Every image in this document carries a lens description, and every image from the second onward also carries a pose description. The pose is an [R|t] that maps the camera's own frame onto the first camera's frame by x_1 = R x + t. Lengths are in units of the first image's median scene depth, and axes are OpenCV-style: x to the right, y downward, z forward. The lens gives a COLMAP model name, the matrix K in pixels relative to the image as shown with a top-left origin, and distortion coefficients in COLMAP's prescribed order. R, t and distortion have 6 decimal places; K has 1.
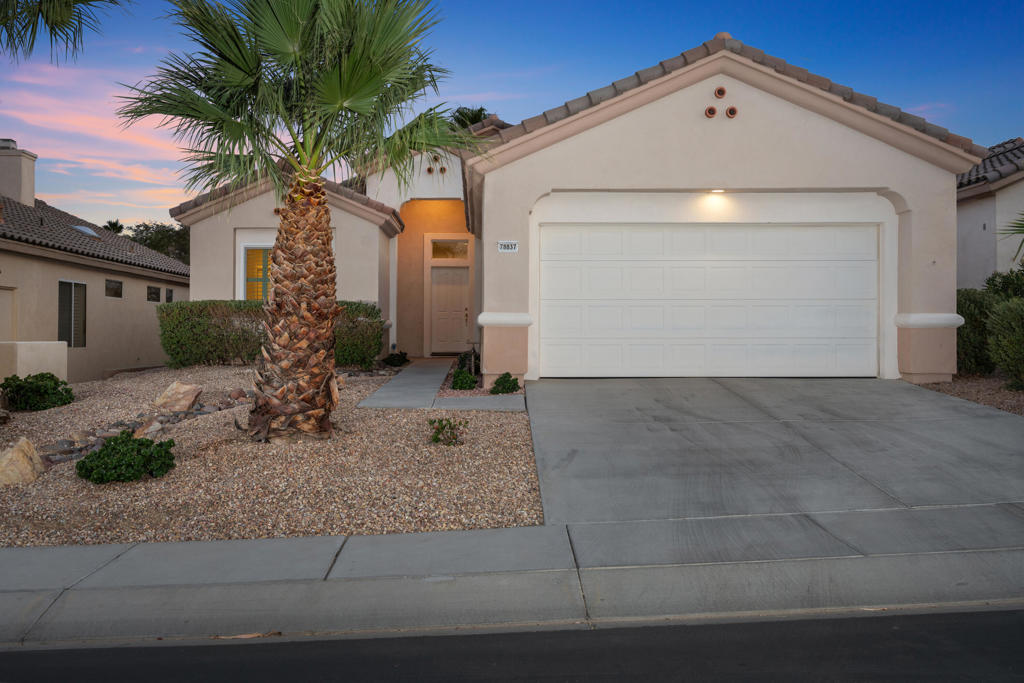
lens RADIAL K [[979.4, 0, 512.5], [0, 979.4, 338.1], [0, 0, 1]] dist [-0.014480, 0.000000]
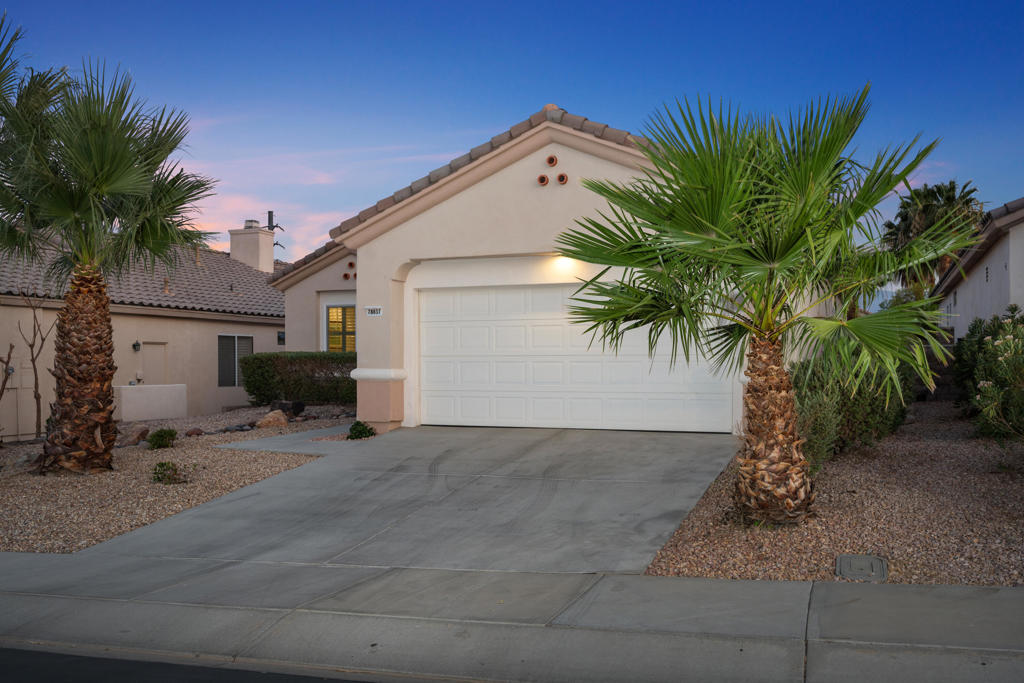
lens RADIAL K [[904.9, 0, 515.3], [0, 904.9, 380.6], [0, 0, 1]] dist [-0.002352, -0.002530]
pose [[0.926955, 0.007851, -0.375090, 0.547841], [-0.002841, 0.999899, 0.013909, -0.027464], [0.375162, -0.011828, 0.926884, 0.075920]]
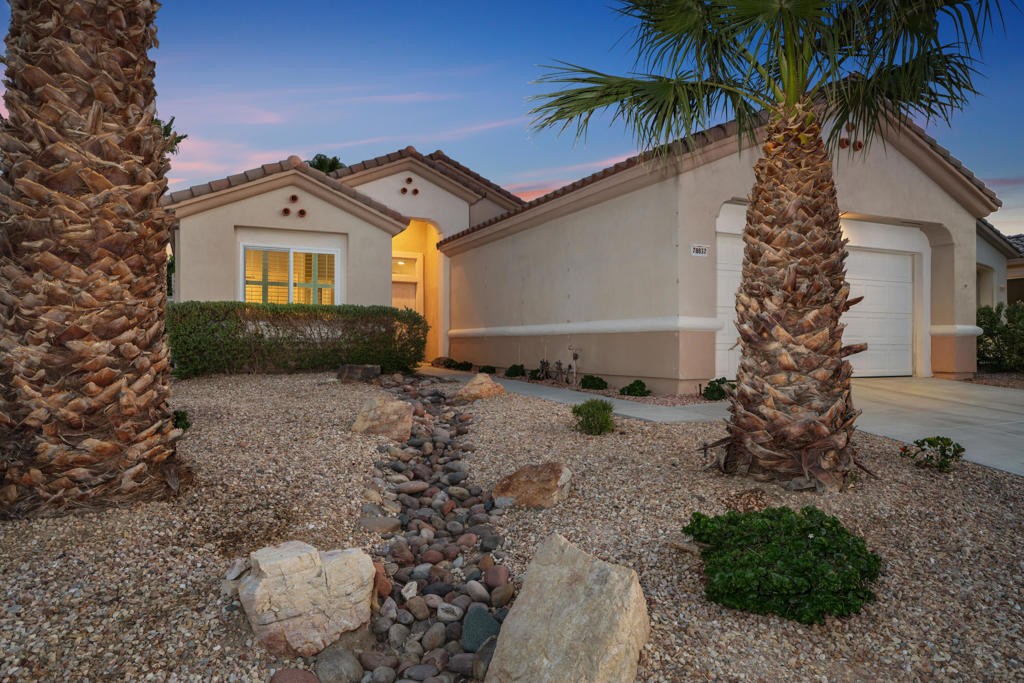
lens RADIAL K [[650.1, 0, 512.4], [0, 650.1, 342.2], [0, 0, 1]] dist [-0.018504, -0.000563]
pose [[0.897487, 0.005171, 0.441011, -0.462748], [0.000043, 0.999930, -0.011813, 0.006922], [-0.441042, 0.010621, 0.897424, 0.494812]]
